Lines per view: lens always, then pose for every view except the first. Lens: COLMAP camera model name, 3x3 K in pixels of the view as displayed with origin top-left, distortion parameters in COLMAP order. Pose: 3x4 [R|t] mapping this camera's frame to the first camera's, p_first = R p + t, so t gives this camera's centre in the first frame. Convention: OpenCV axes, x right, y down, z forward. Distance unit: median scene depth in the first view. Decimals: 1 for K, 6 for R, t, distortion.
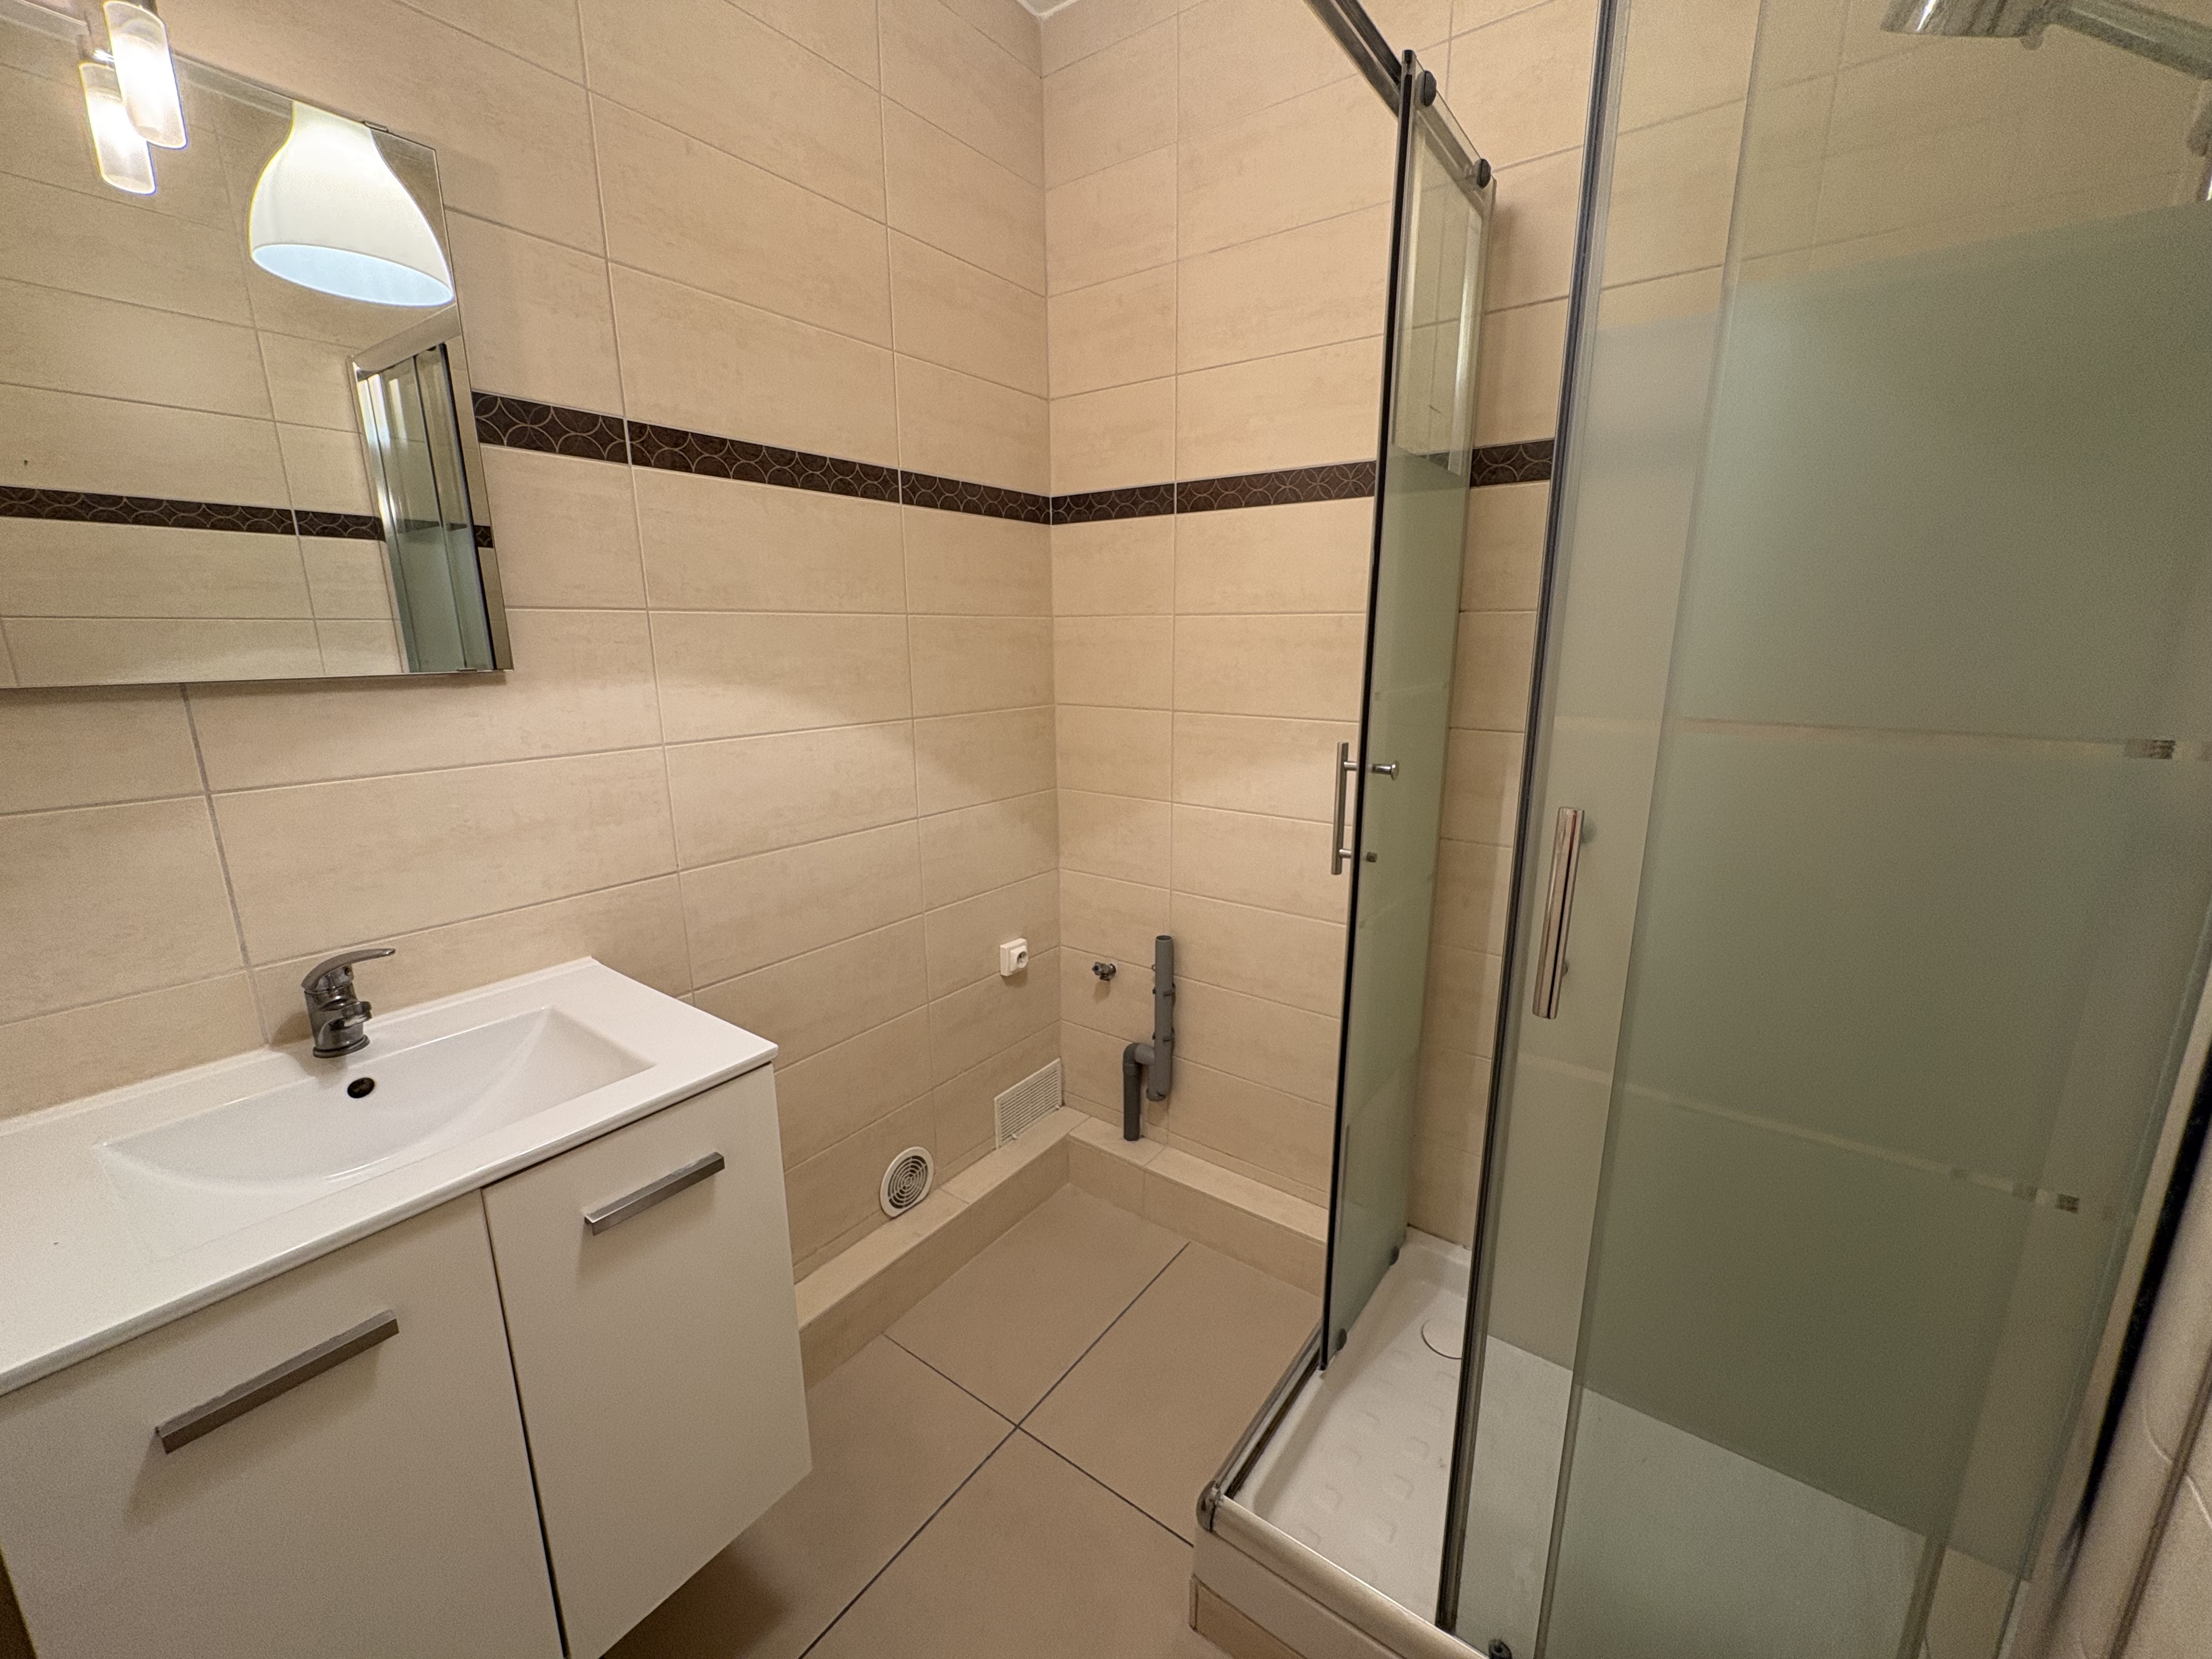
lens RADIAL K [[878.0, 0, 1107.1], [0, 878.0, 830.2], [0, 0, 1]] dist [-0.000260, 0.000383]
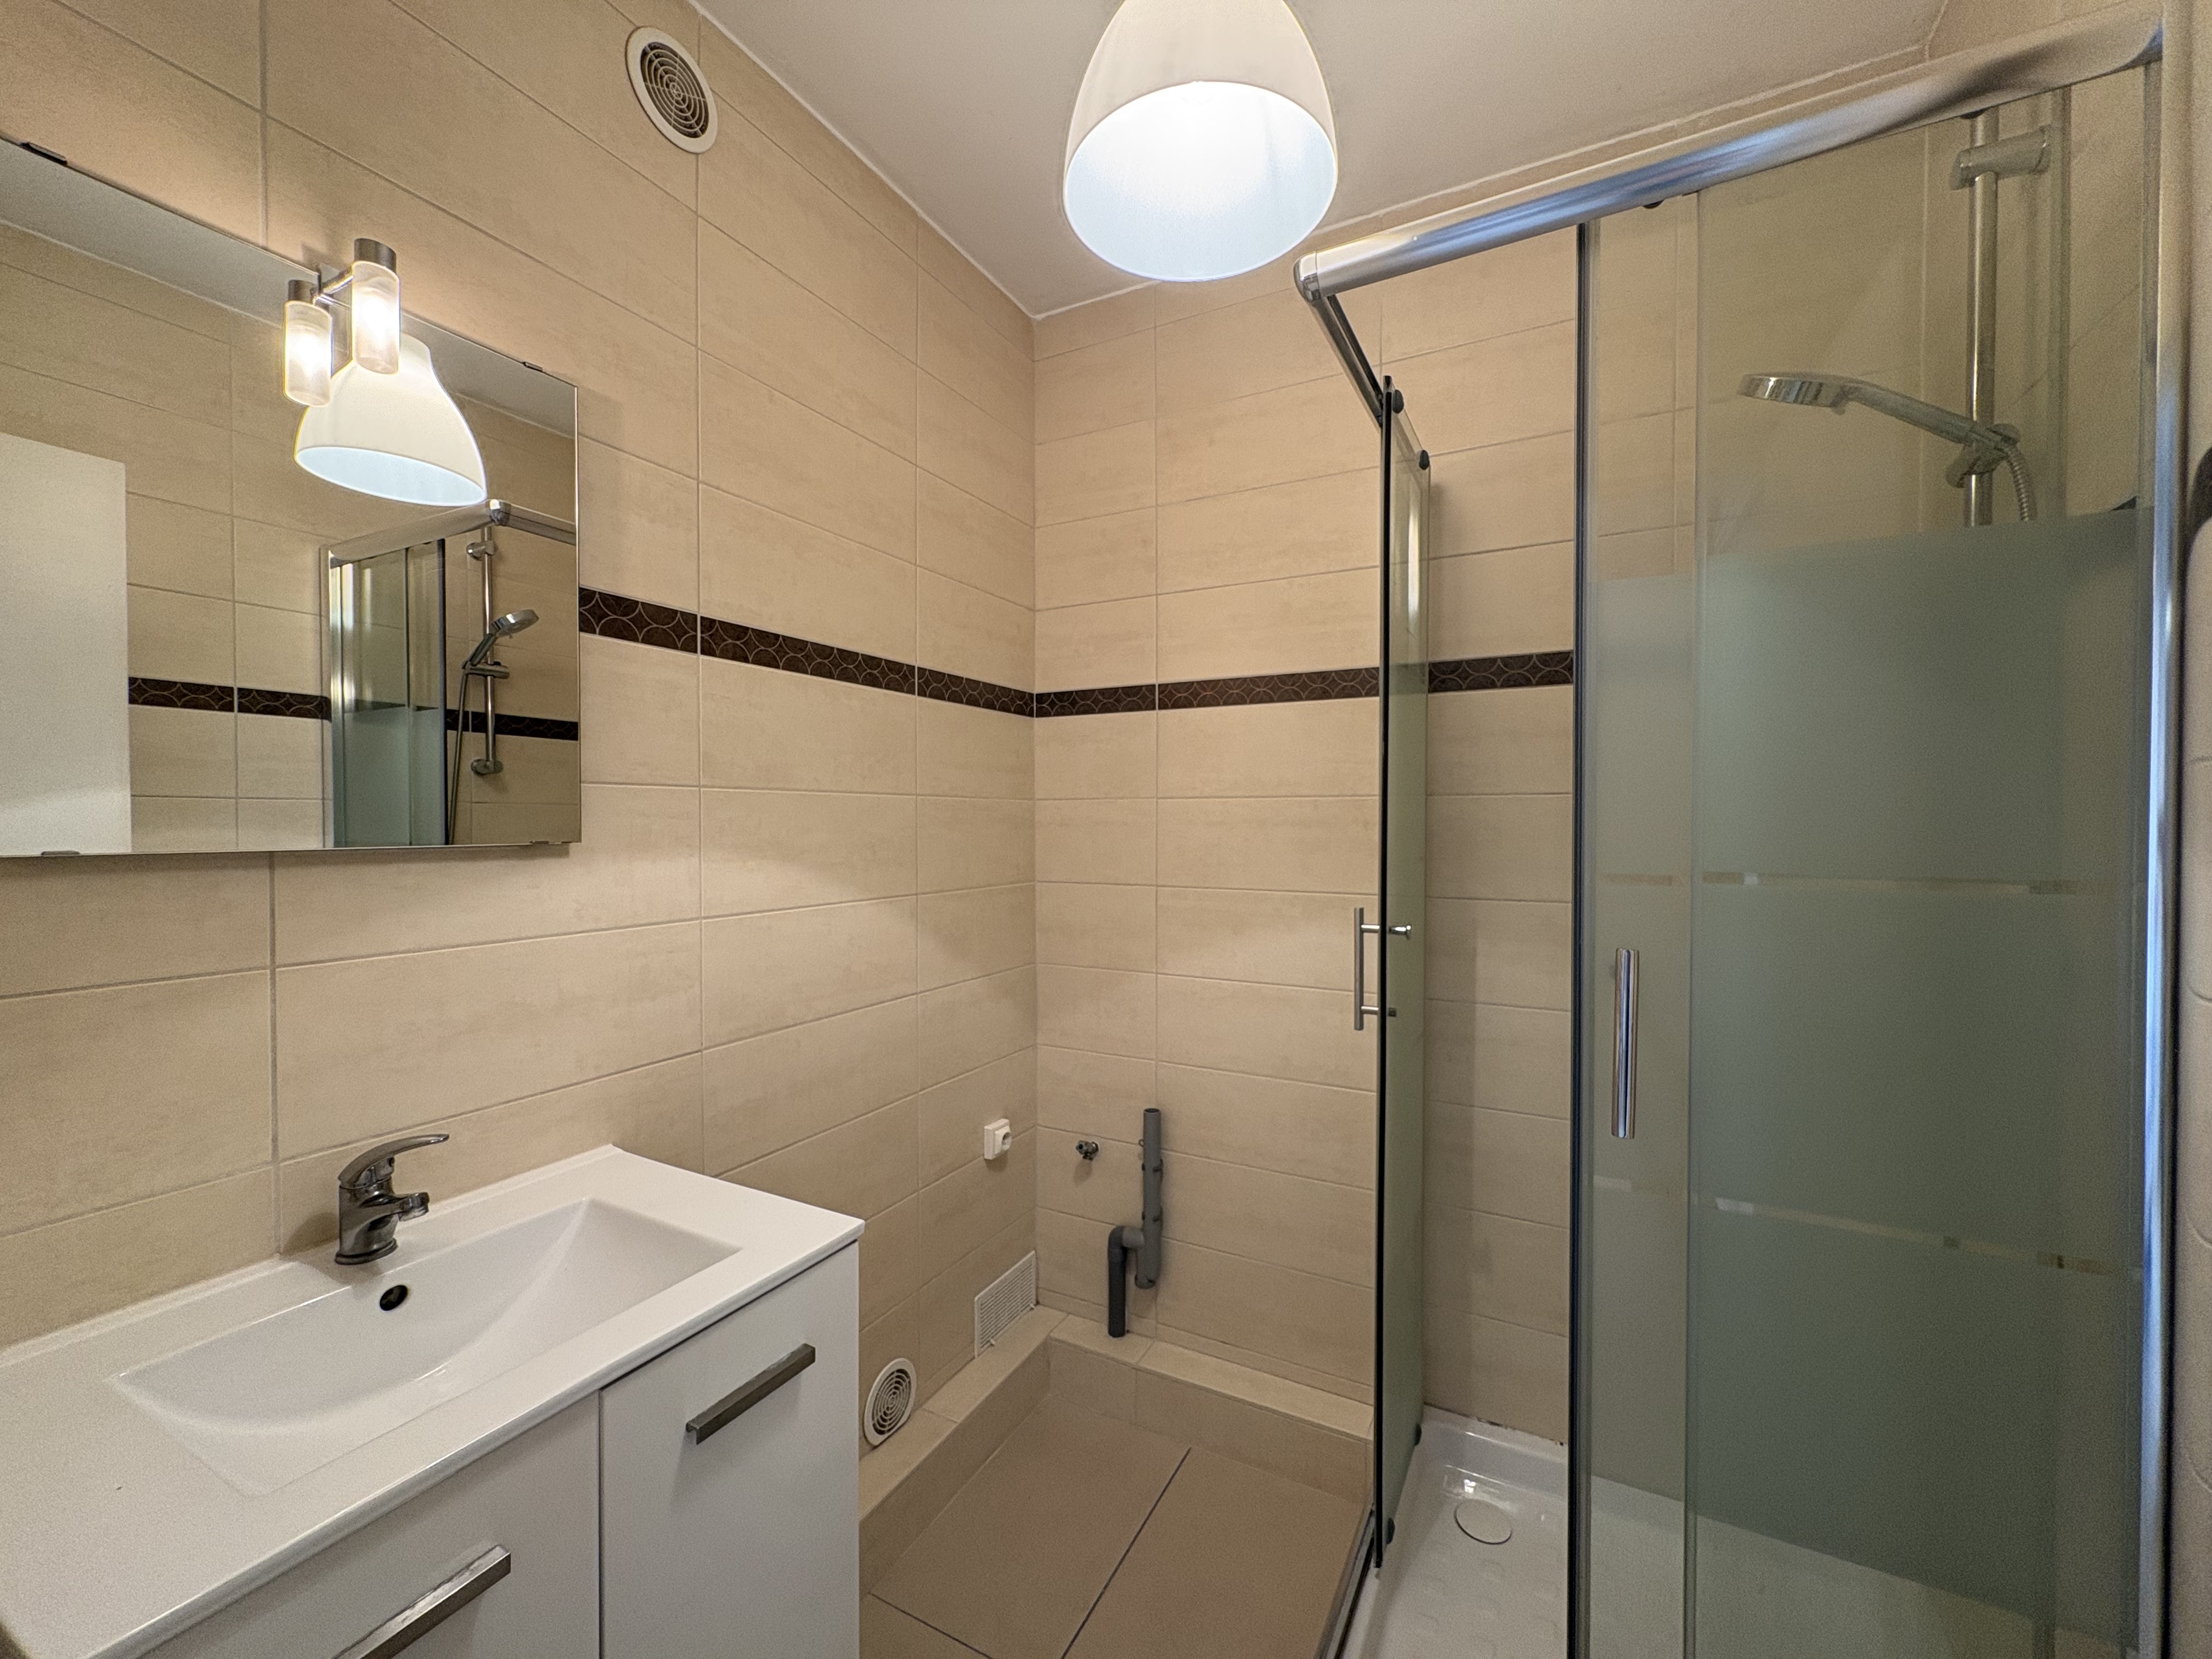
lens RADIAL K [[878.0, 0, 1105.9], [0, 878.0, 832.0], [0, 0, 1]] dist [-0.000260, 0.000383]
pose [[0.990058, 0.001508, 0.140651, -0.183377], [0.027912, 0.977951, -0.206963, 0.024726], [-0.137862, 0.208831, 0.968186, -0.046823]]
